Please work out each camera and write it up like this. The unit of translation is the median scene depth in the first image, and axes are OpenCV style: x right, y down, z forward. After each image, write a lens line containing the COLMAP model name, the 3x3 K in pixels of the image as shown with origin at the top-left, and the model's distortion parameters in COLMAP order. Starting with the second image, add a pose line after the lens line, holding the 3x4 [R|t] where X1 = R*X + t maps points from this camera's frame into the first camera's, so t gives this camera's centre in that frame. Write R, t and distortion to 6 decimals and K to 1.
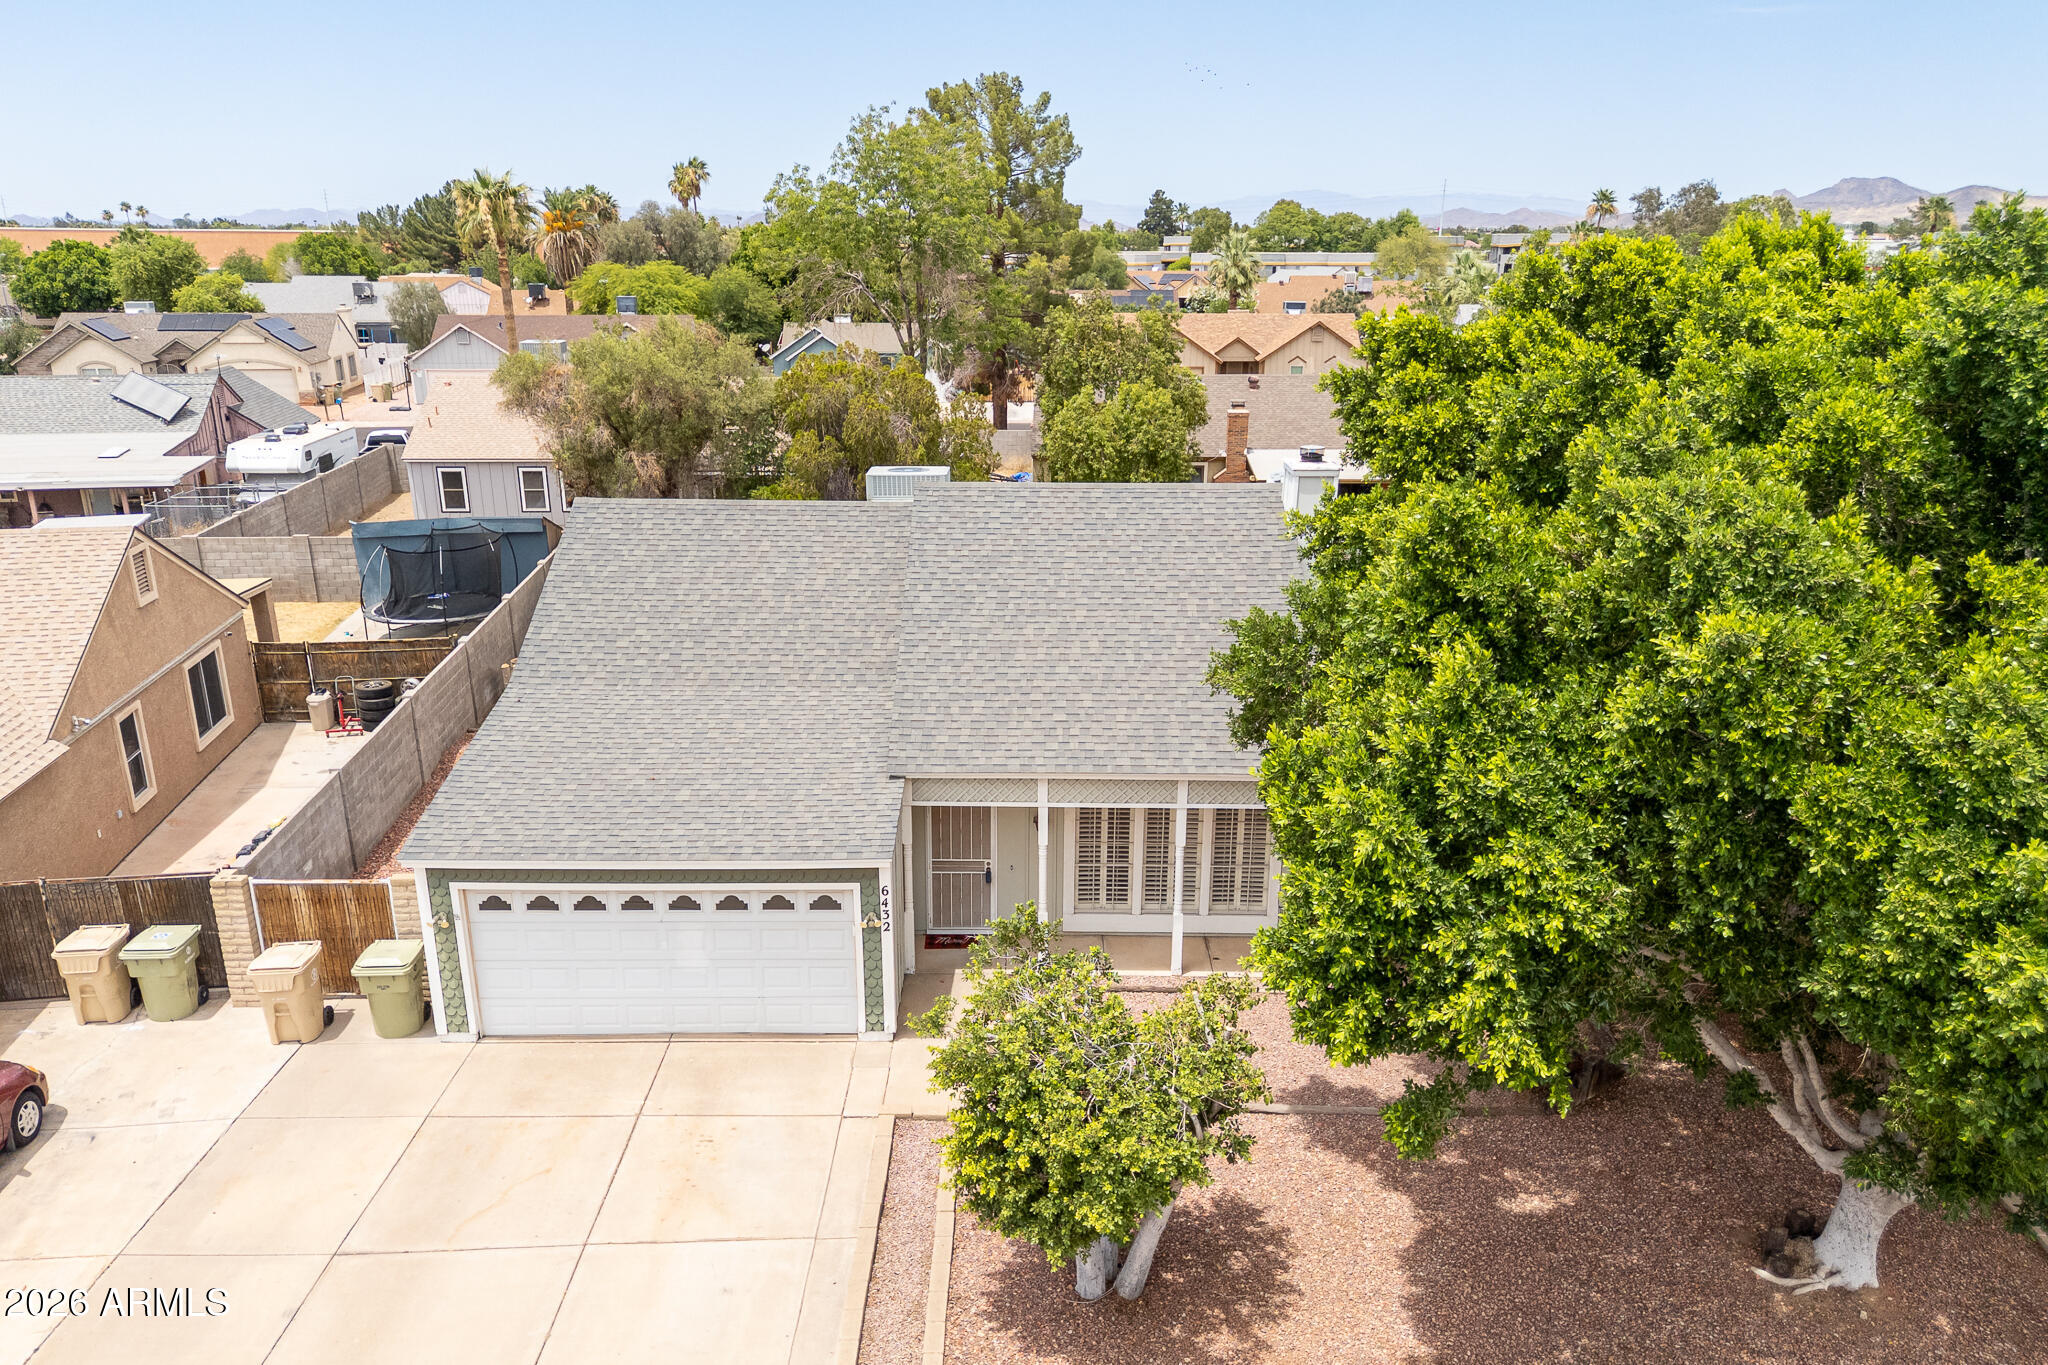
lens RADIAL K [[1617.1, 0, 1032.0], [0, 1617.1, 780.5], [0, 0, 1]] dist [0.115415, -0.117277]
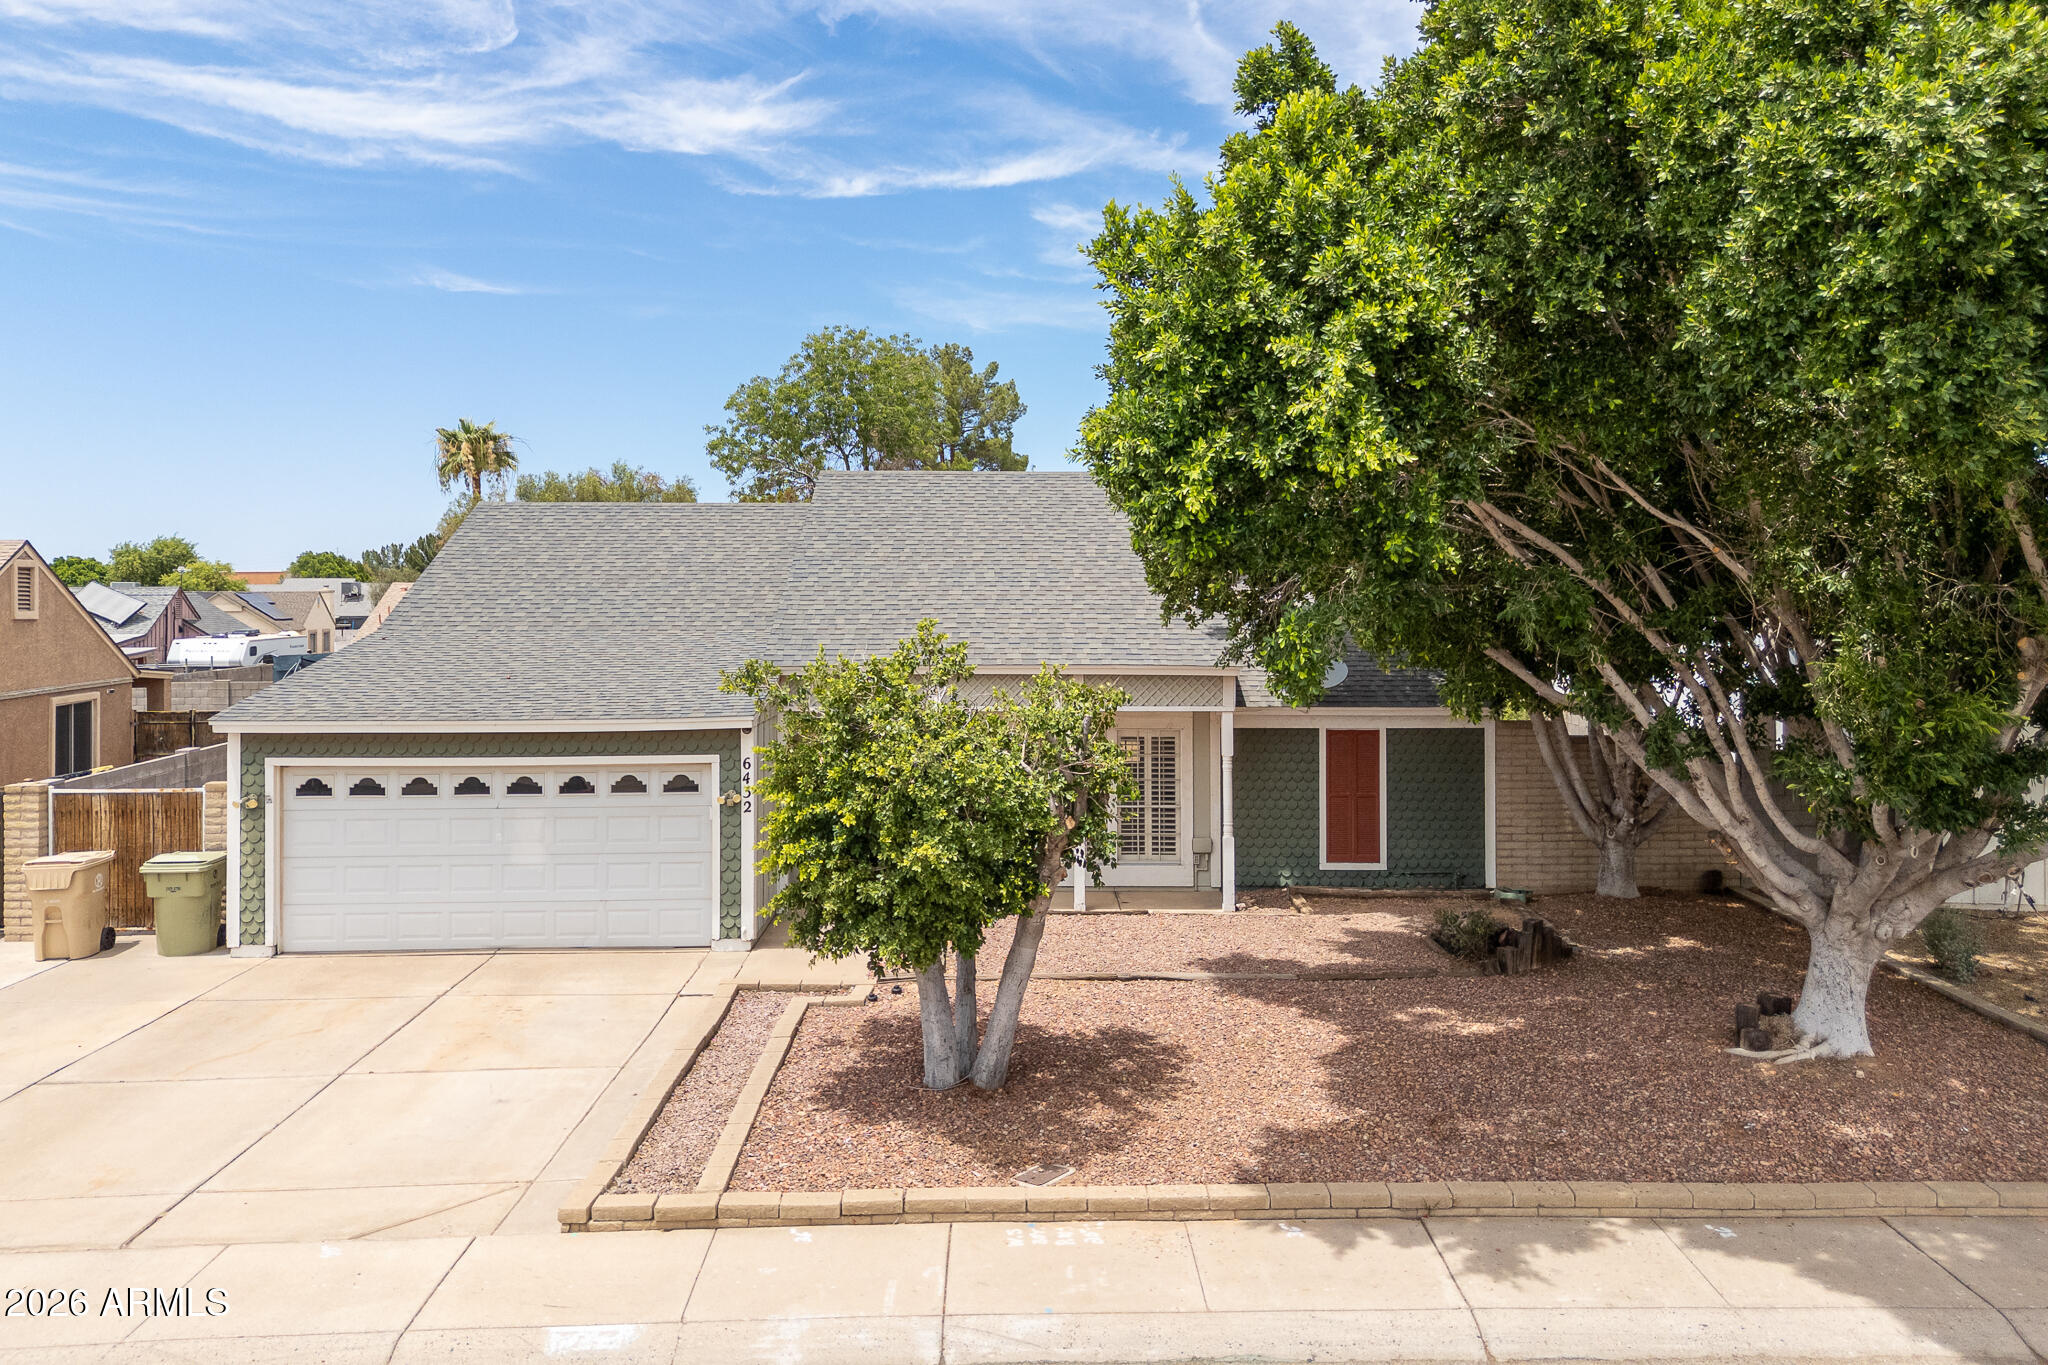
lens RADIAL K [[1614.8, 0, 1026.9], [0, 1614.8, 558.8], [0, 0, 1]] dist [0.084163, -0.051853]
pose [[0.999904, -0.003837, 0.013312, 0.053284], [0.008196, 0.938529, -0.345102, 0.267872], [-0.011169, 0.345178, 0.938471, 0.099885]]
